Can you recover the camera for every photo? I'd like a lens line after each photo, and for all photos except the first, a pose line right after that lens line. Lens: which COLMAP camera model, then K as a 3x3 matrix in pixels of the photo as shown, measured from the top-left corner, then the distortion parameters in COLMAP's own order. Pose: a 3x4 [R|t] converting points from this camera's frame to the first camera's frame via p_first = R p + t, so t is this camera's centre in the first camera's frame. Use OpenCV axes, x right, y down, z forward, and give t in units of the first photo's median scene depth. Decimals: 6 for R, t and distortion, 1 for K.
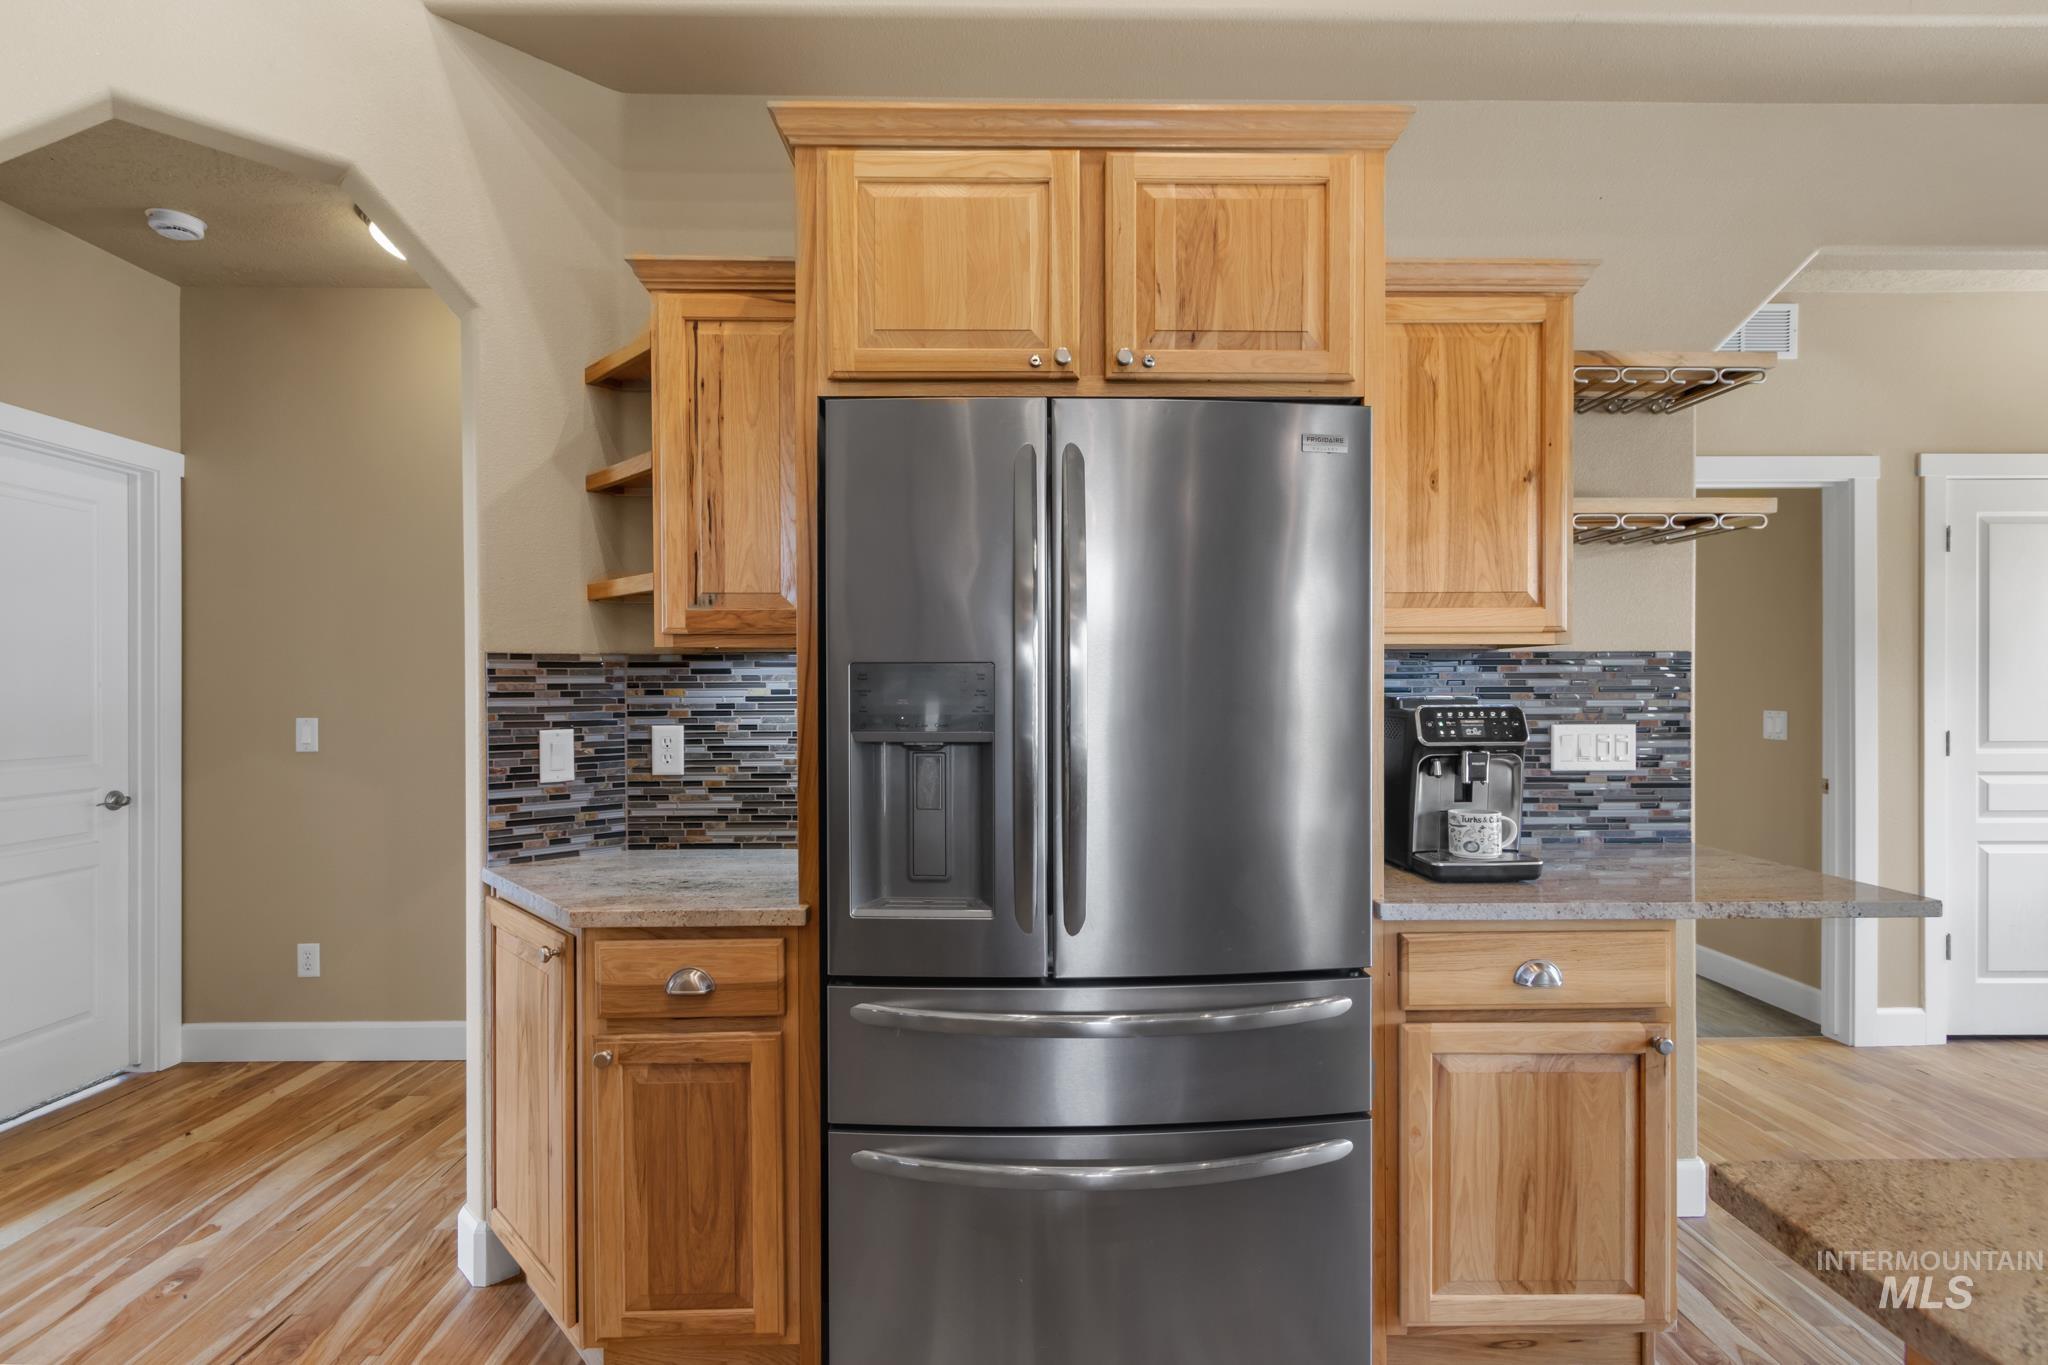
lens RADIAL K [[947.2, 0, 1031.5], [0, 947.2, 688.8], [0, 0, 1]] dist [0.011132, -0.003255]
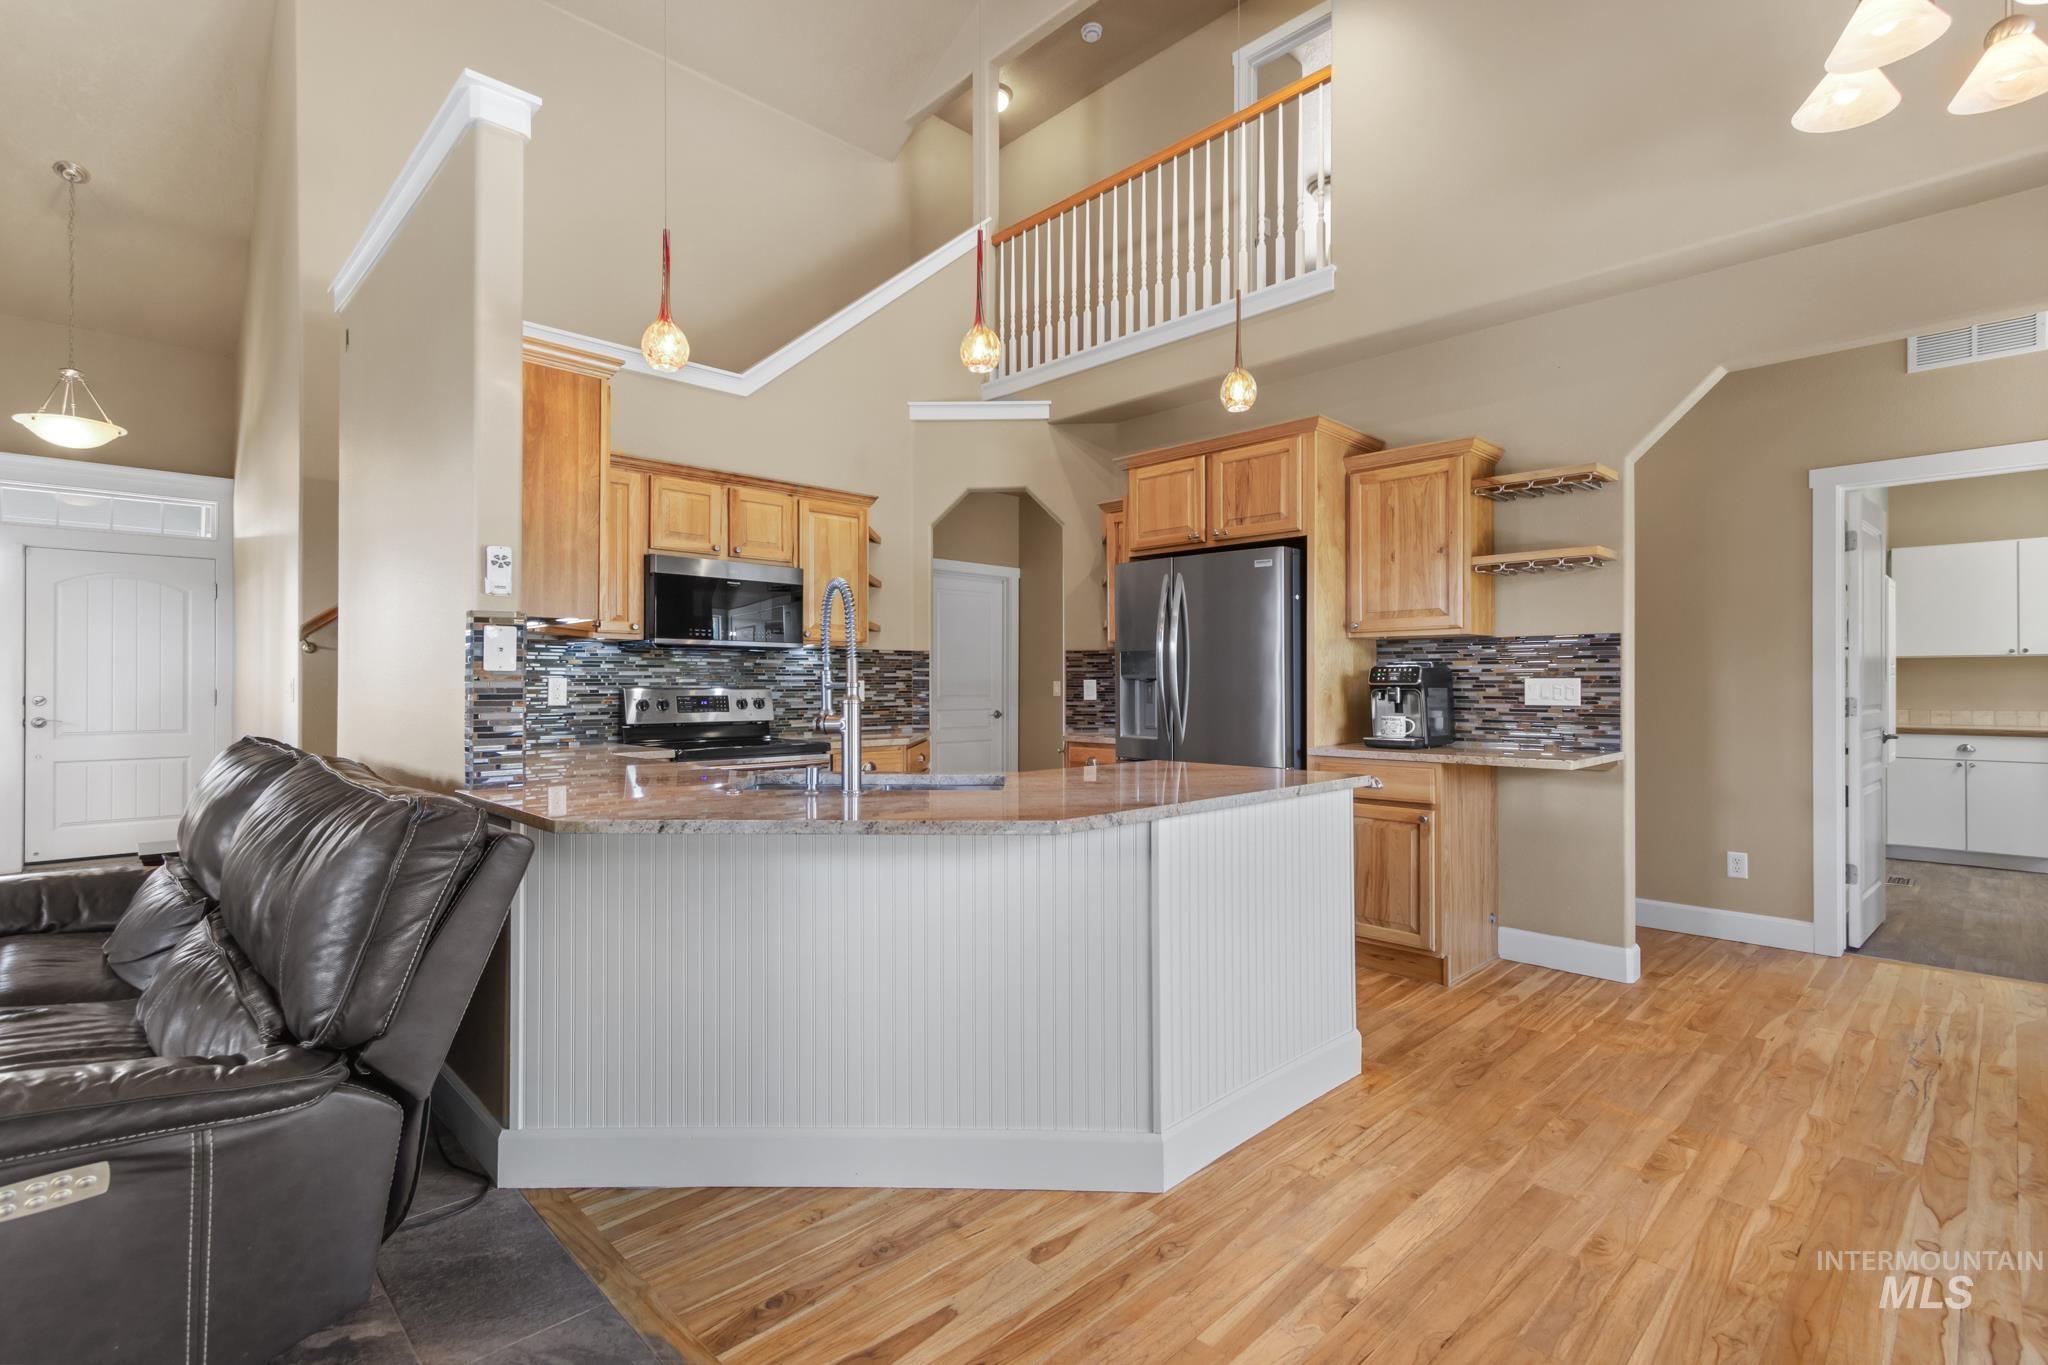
lens RADIAL K [[947.2, 0, 1028.9], [0, 947.2, 678.9], [0, 0, 1]] dist [0.011132, -0.003255]
pose [[0.689017, -0.001263, -0.724745, 1.282179], [-0.000051, 0.999998, -0.001791, 0.045509], [0.724746, 0.001271, 0.689015, -0.919412]]
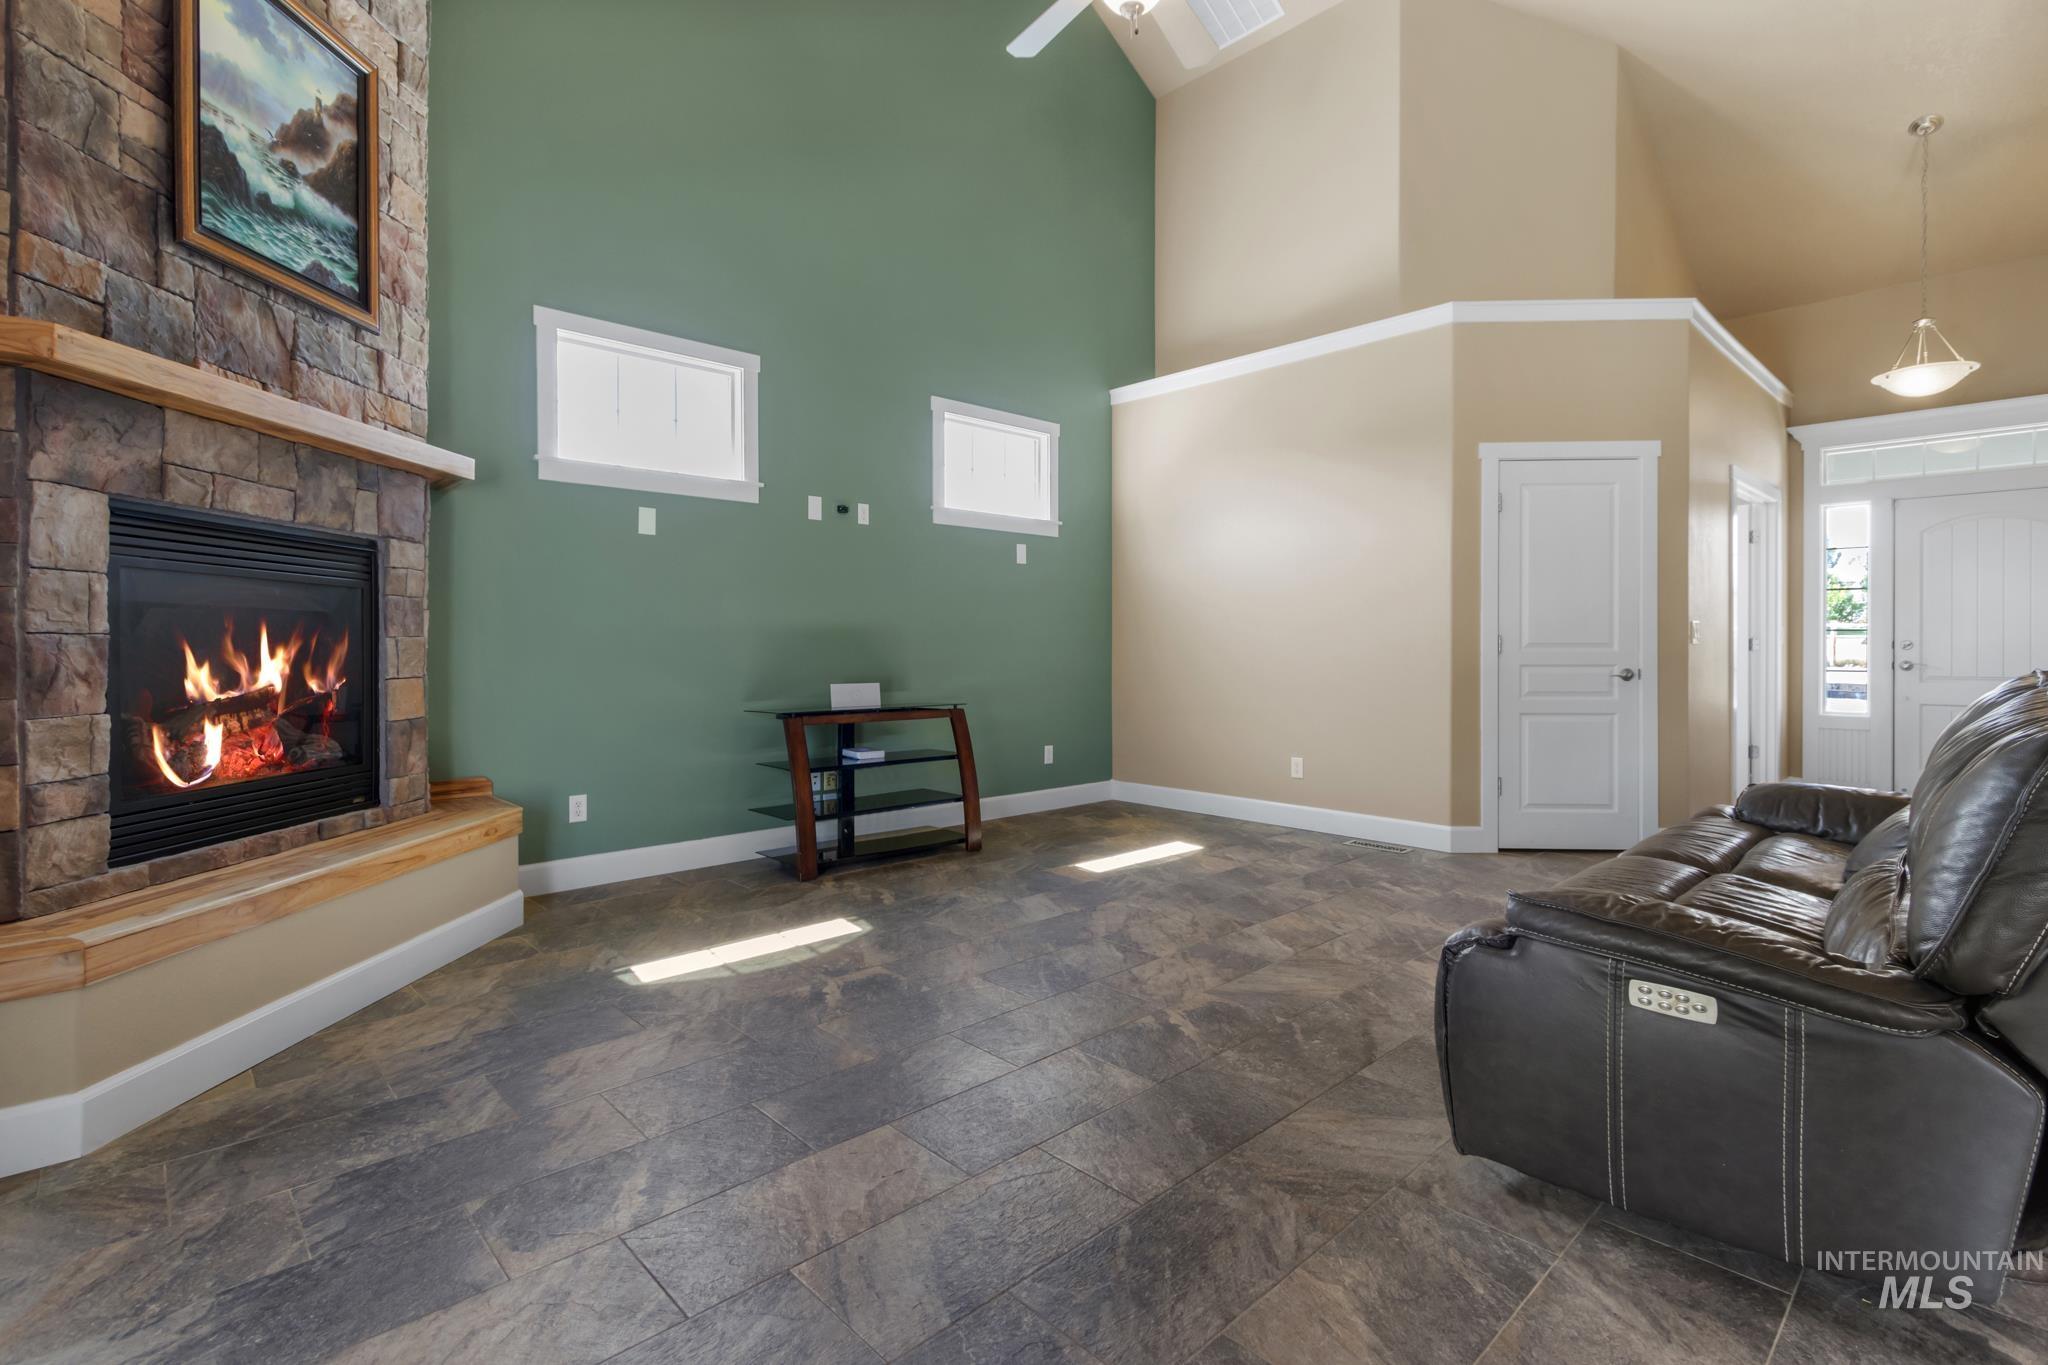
lens RADIAL K [[947.2, 0, 1009.4], [0, 947.2, 653.1], [0, 0, 1]] dist [0.011132, -0.003255]
pose [[-0.742515, 0.009576, -0.669761, 1.286103], [0.004506, 0.999947, 0.009301, 0.093784], [0.669814, 0.003888, -0.742519, -0.740814]]
